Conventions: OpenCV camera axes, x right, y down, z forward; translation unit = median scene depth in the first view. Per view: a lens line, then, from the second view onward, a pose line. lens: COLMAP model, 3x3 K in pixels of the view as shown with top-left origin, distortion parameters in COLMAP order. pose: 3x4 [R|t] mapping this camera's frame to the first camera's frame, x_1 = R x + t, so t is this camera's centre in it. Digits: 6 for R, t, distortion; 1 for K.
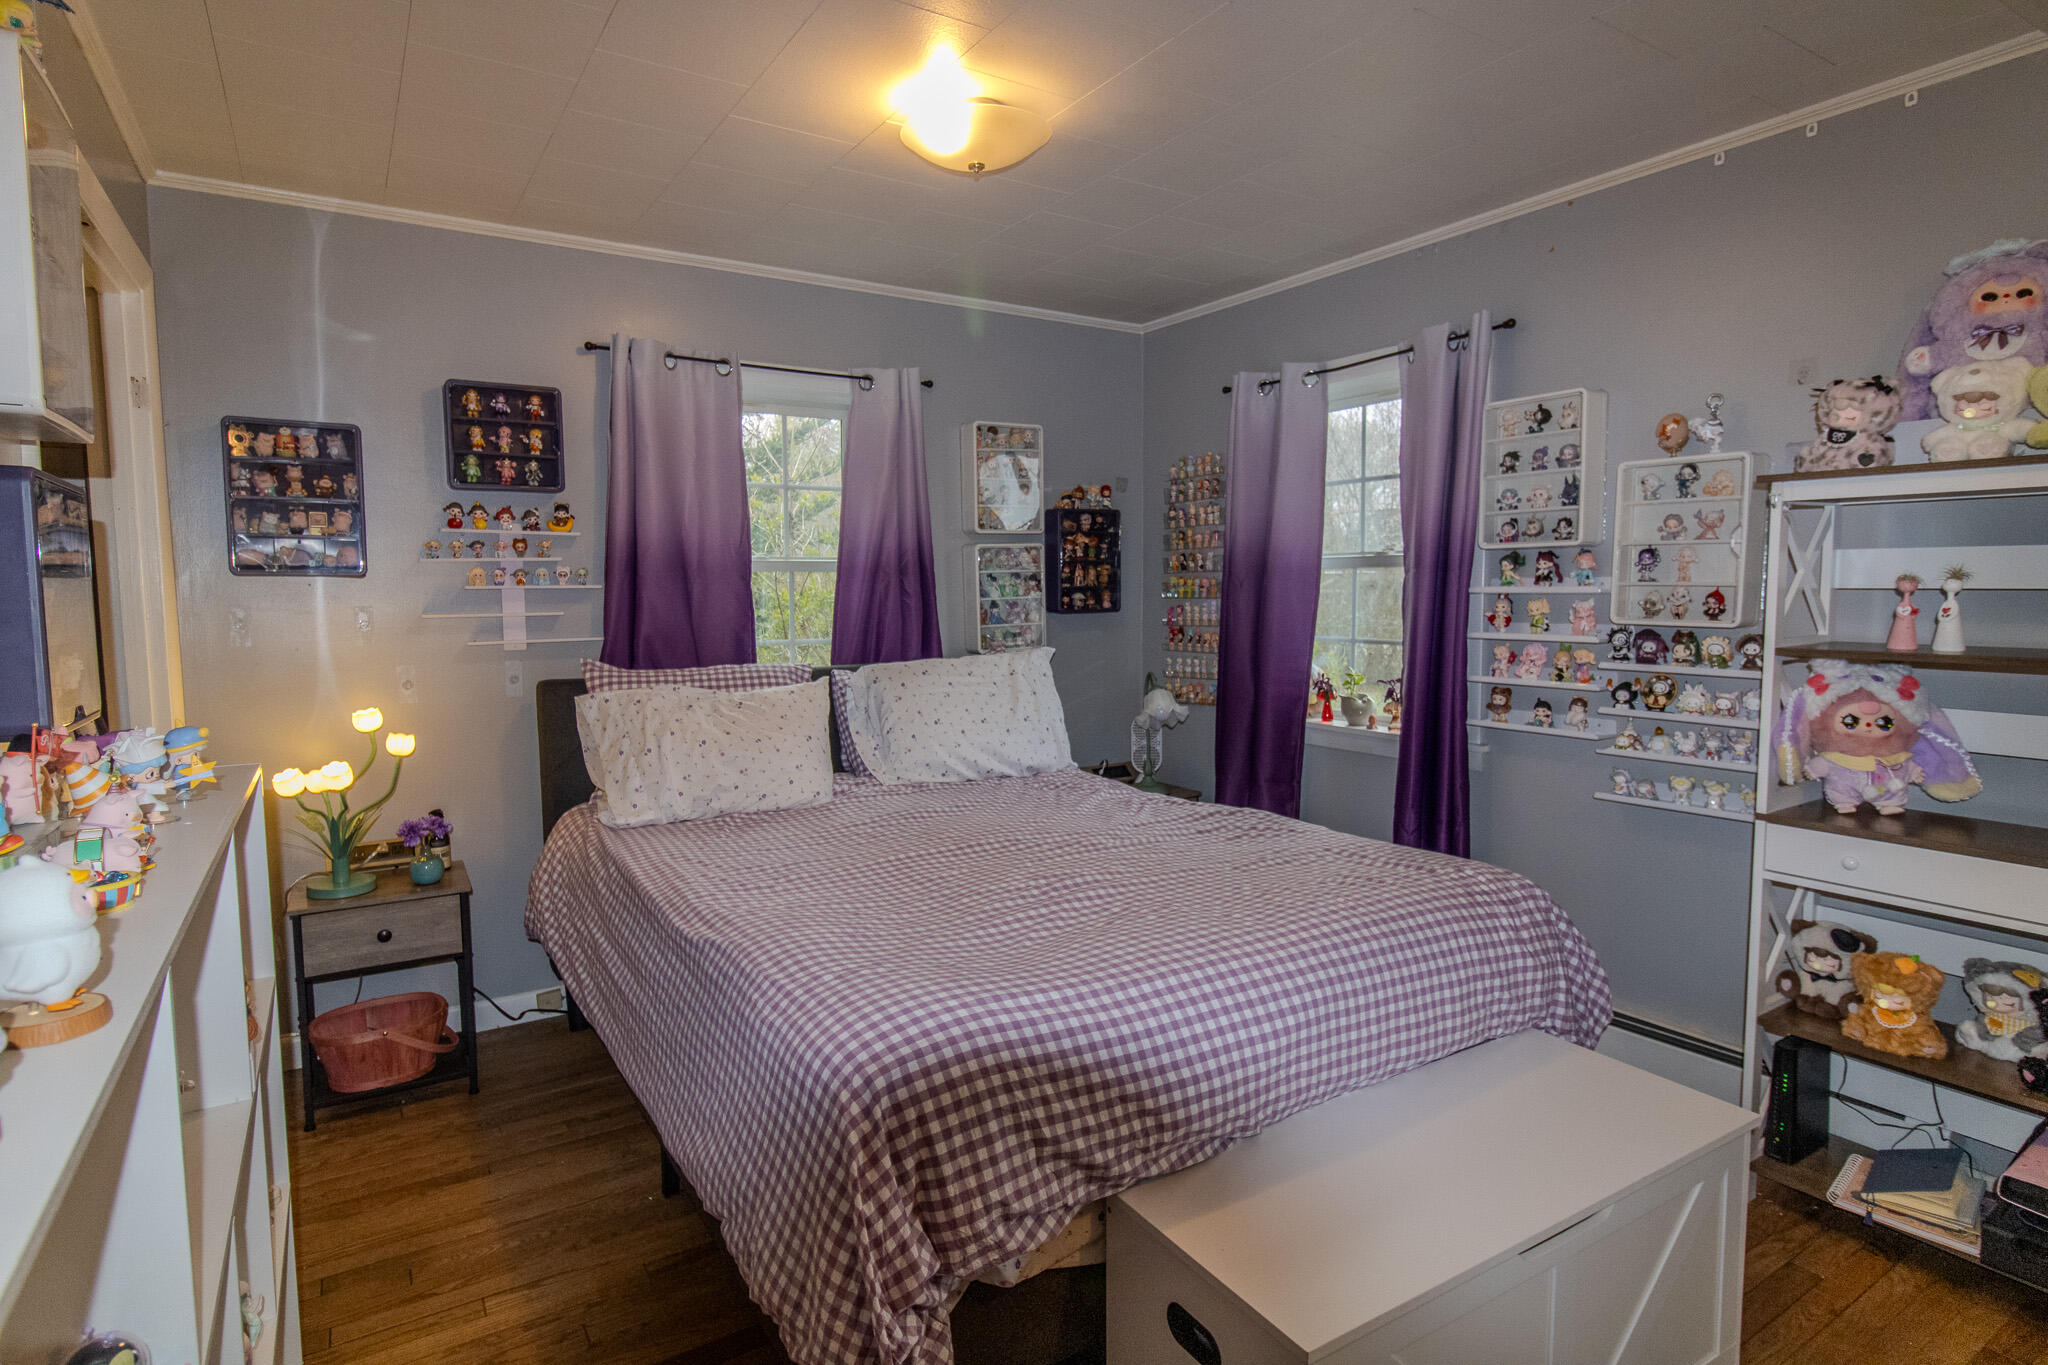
lens RADIAL K [[1087.9, 0, 1025.1], [0, 1087.9, 678.5], [0, 0, 1]] dist [-0.003098, -0.000334]
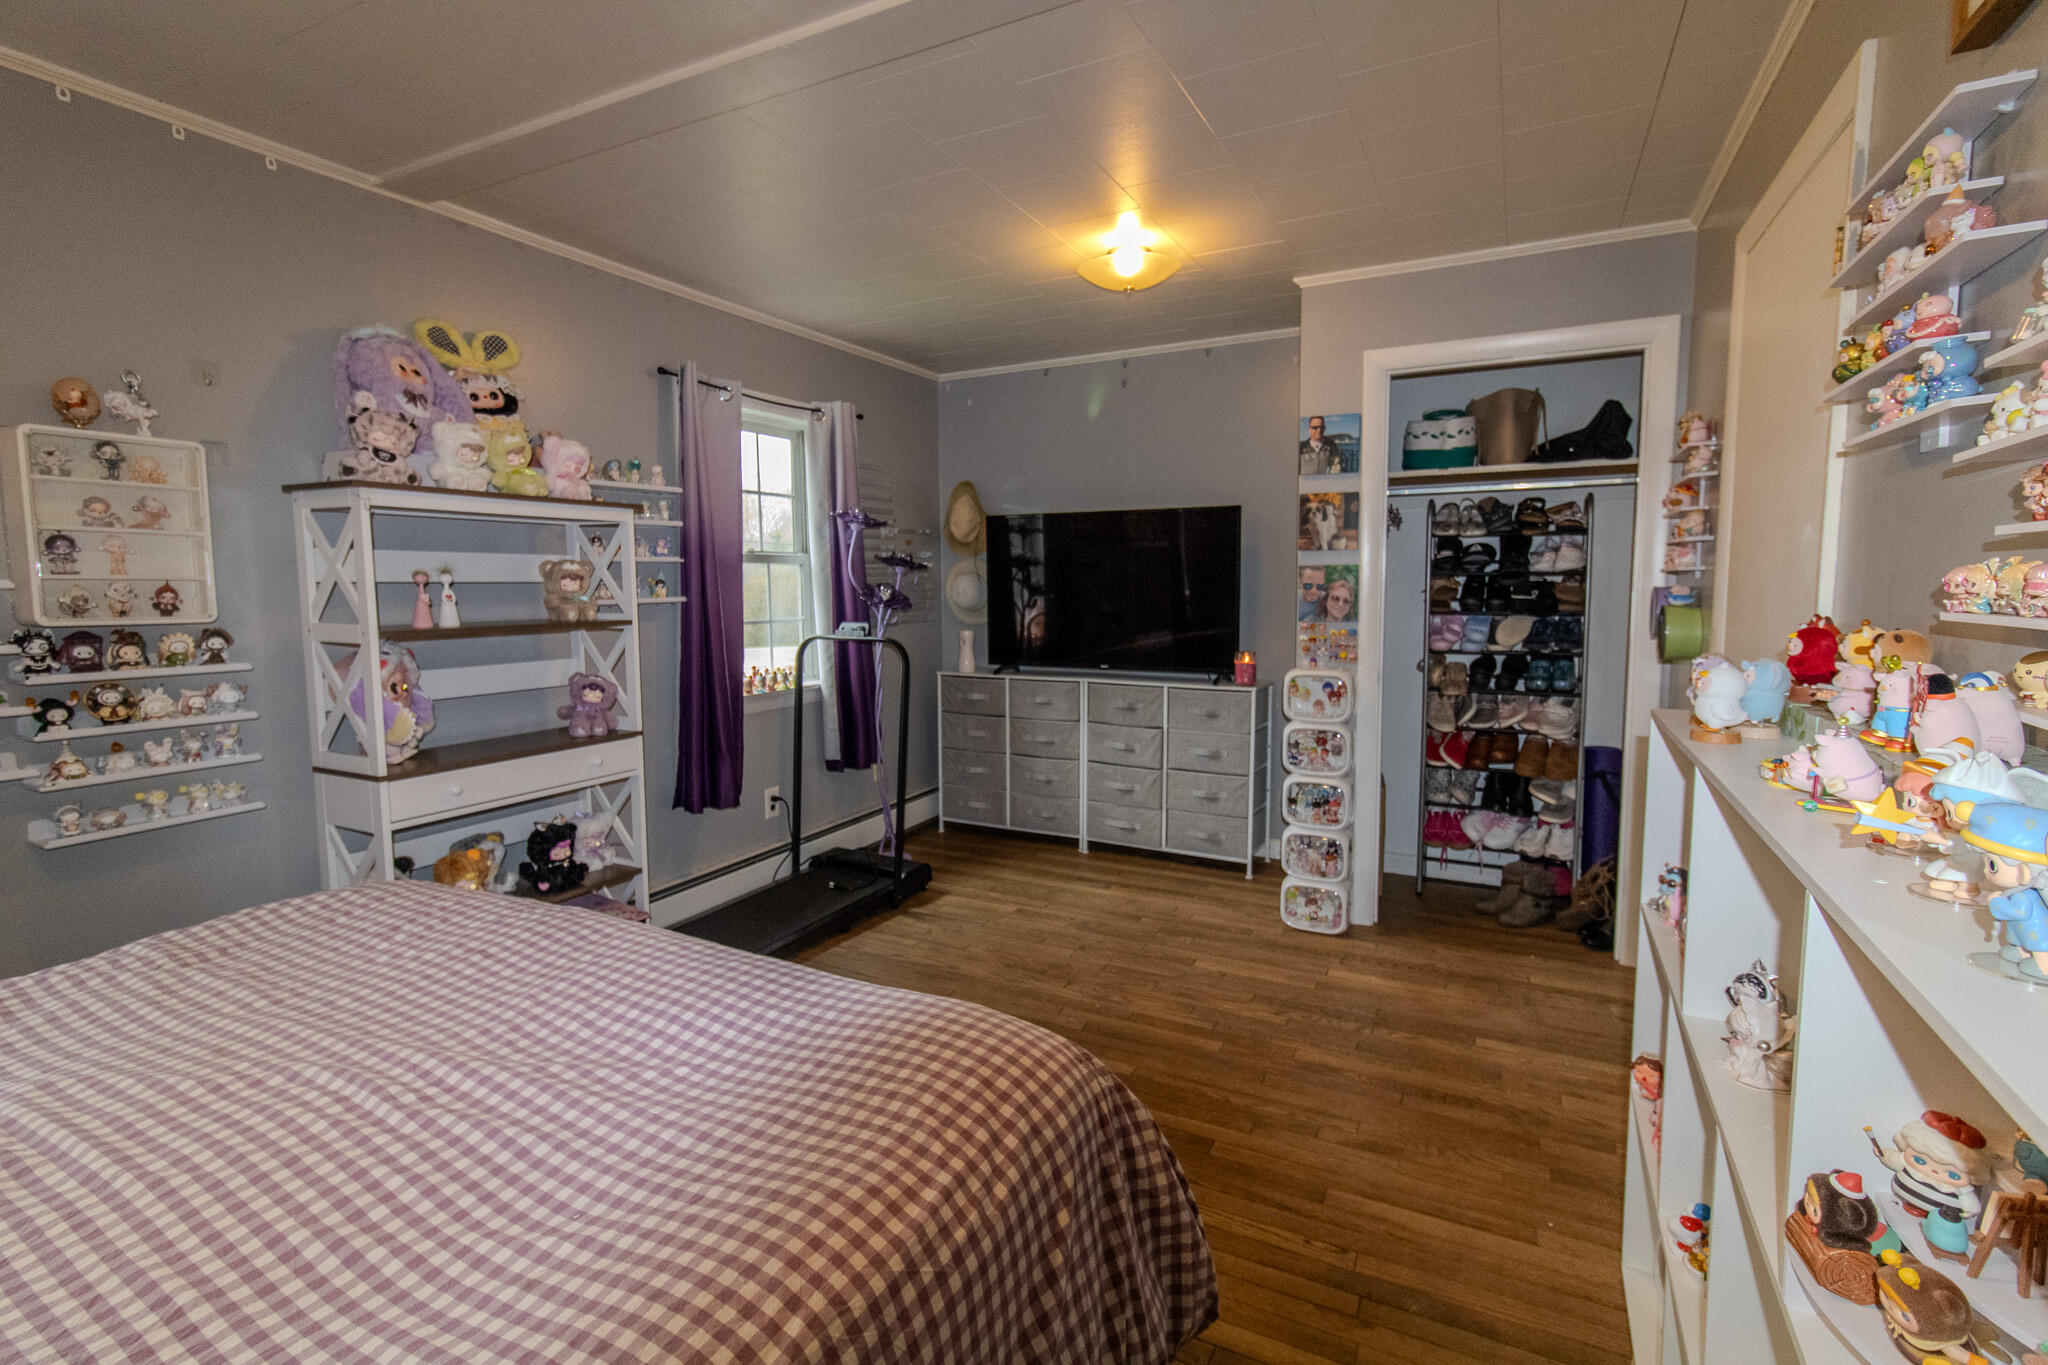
lens RADIAL K [[941.9, 0, 1024.8], [0, 941.9, 675.6], [0, 0, 1]] dist [0.002254, -0.001592]
pose [[-0.503290, -0.077110, 0.860670, -0.405704], [0.083109, 0.987074, 0.137035, -0.048462], [-0.860111, 0.140498, -0.490376, 0.701159]]
